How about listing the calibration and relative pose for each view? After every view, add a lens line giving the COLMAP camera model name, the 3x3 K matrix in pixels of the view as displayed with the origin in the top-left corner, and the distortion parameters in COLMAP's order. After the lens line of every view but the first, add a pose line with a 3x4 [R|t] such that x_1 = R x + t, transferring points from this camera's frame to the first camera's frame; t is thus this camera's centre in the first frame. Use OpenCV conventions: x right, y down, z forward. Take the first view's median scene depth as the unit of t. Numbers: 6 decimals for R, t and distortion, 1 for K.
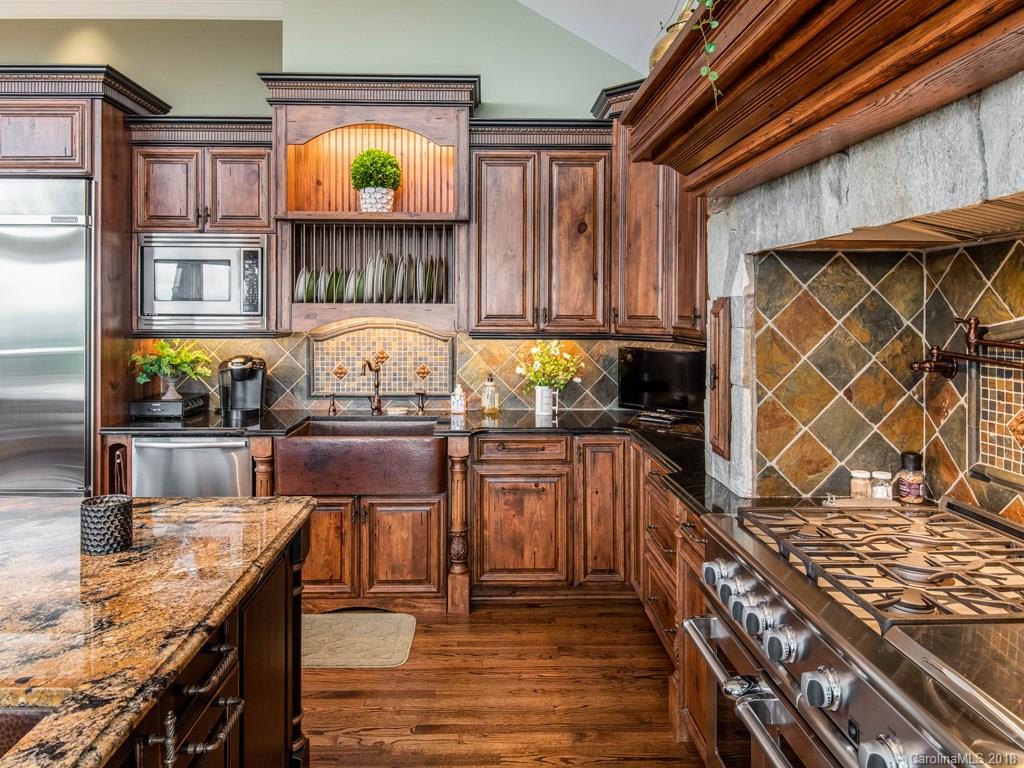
lens RADIAL K [[681.7, 0, 512.9], [0, 681.7, 314.9], [0, 0, 1]] dist [0.002079, -0.001461]
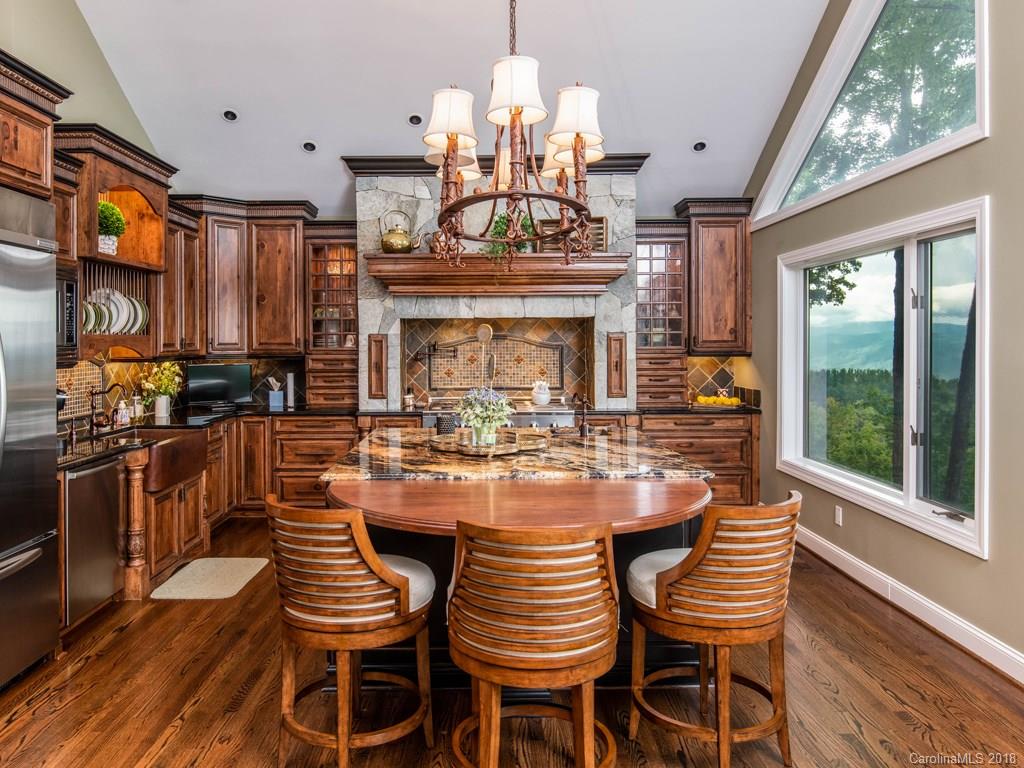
lens RADIAL K [[784.8, 0, 508.0], [0, 784.8, 341.5], [0, 0, 1]] dist [0.006981, 0.000156]
pose [[0.017191, -0.006199, 0.999833, -1.581026], [0.008823, 0.999943, 0.006048, -0.007681], [-0.999813, 0.008718, 0.017244, 0.295385]]
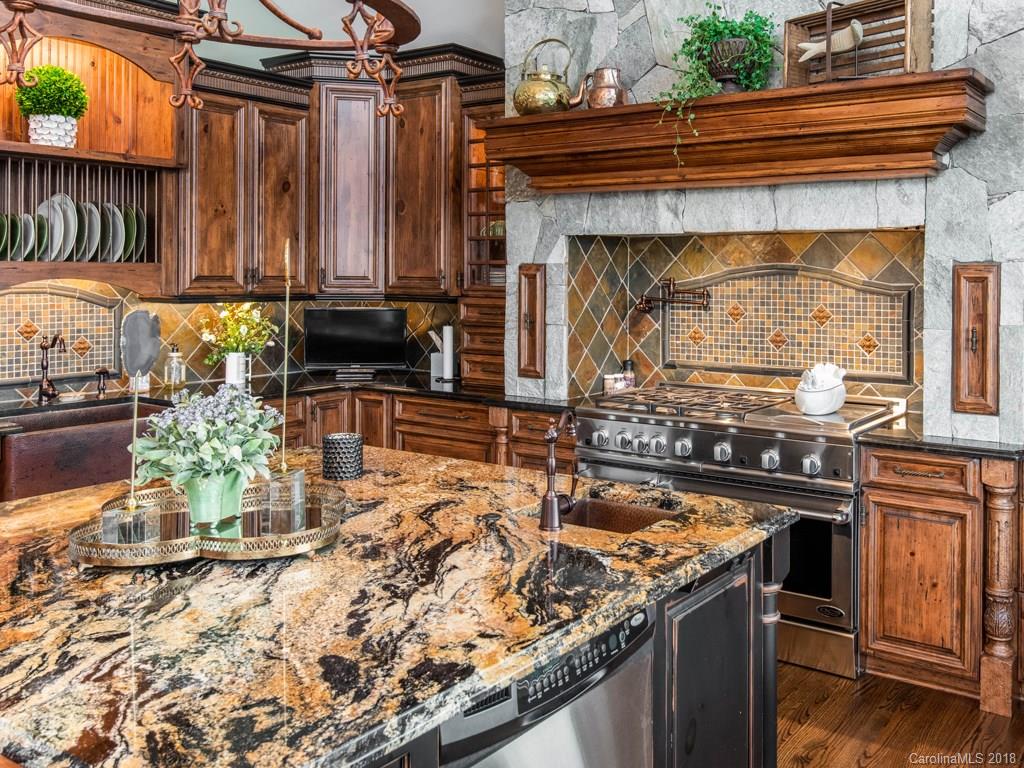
lens RADIAL K [[1035.8, 0, 515.0], [0, 1035.8, 274.4], [0, 0, 1]] dist [0.005550, -0.001359]
pose [[0.598417, -0.000868, 0.801184, -0.891448], [-0.000535, 0.999999, 0.001484, -0.004342], [-0.801185, -0.001316, 0.598416, -0.151594]]
